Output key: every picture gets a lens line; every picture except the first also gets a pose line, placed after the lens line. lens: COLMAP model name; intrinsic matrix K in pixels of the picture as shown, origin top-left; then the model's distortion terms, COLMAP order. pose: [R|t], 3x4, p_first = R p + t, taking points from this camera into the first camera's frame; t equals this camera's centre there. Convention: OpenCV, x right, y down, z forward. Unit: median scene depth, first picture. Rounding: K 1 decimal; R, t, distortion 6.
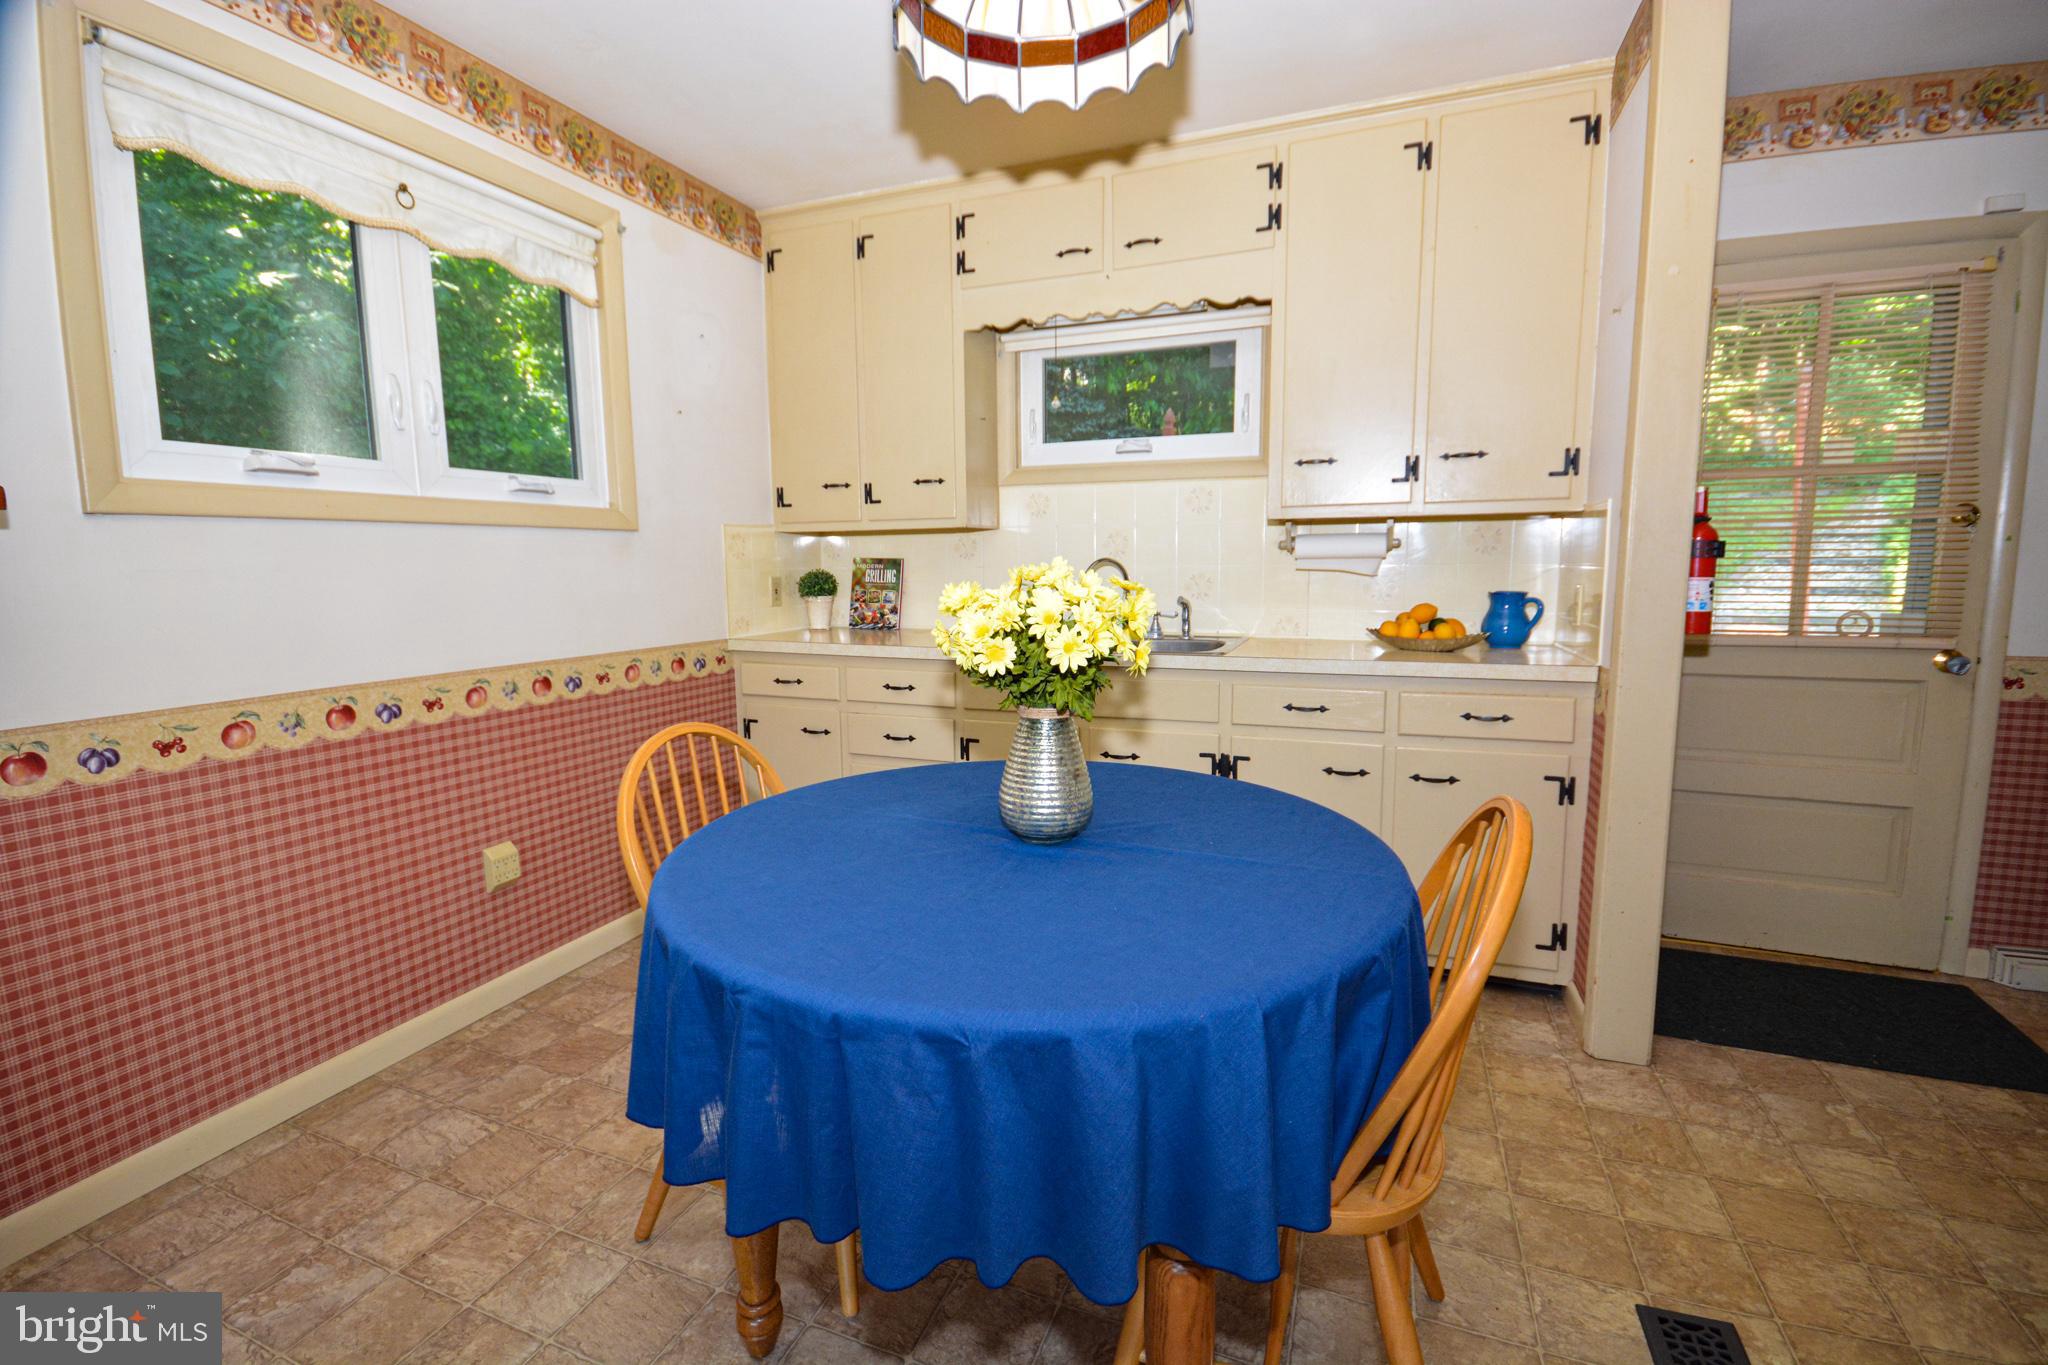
lens RADIAL K [[895.6, 0, 1024.2], [0, 895.6, 678.9], [0, 0, 1]] dist [-0.001661, -0.001578]
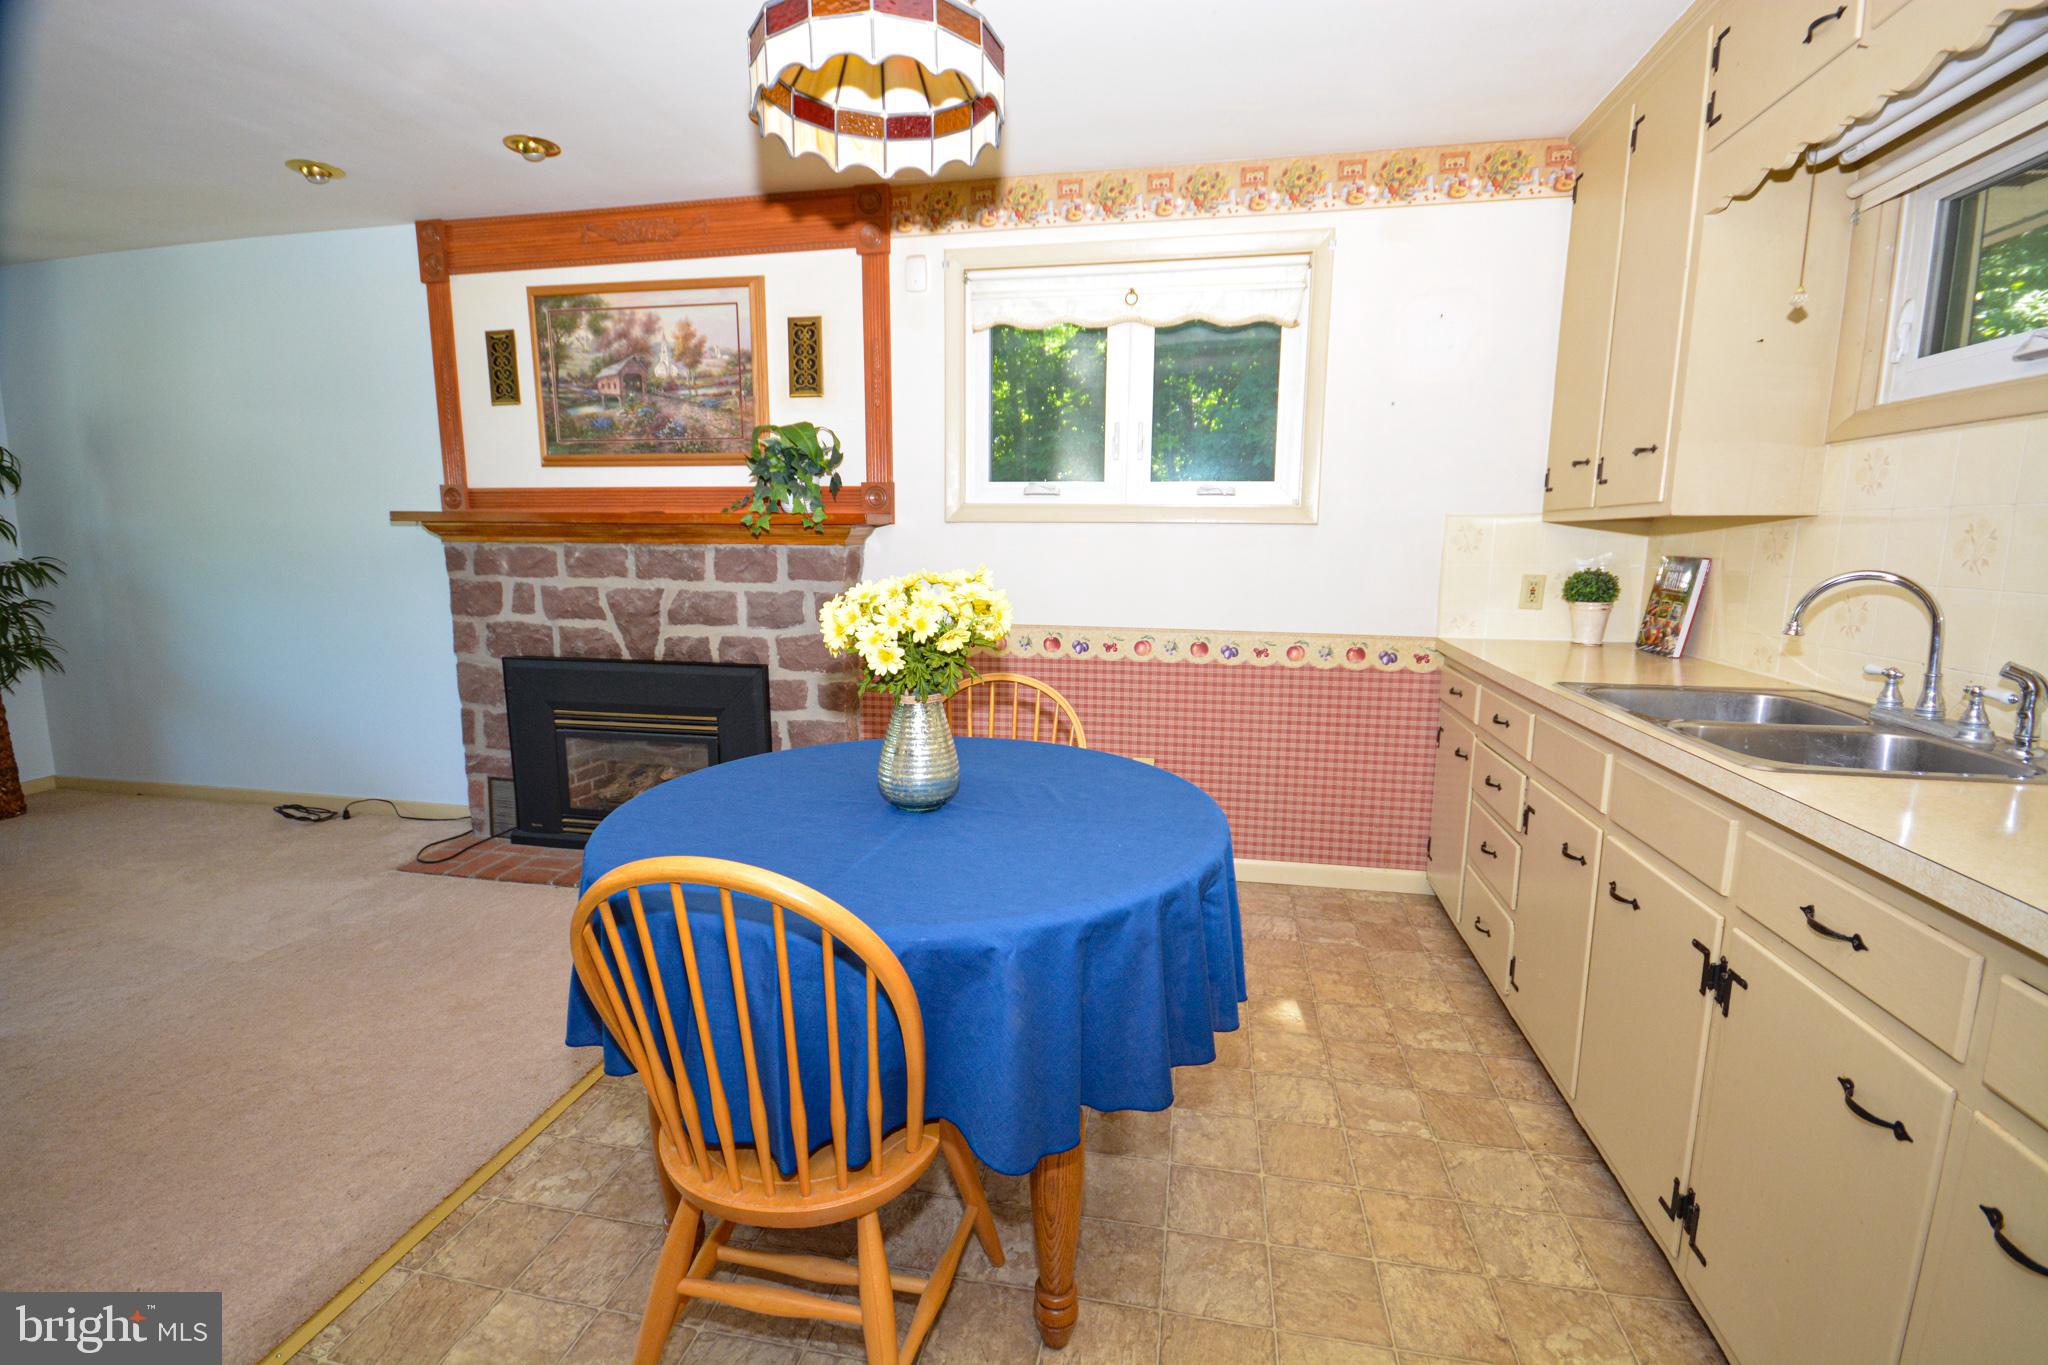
lens RADIAL K [[895.6, 0, 1032.8], [0, 895.6, 680.5], [0, 0, 1]] dist [-0.001661, -0.001578]
pose [[0.183955, 0.166395, -0.968748, 0.654237], [-0.140981, 0.979844, 0.141530, -0.094914], [0.972772, 0.110540, 0.203706, 0.517191]]
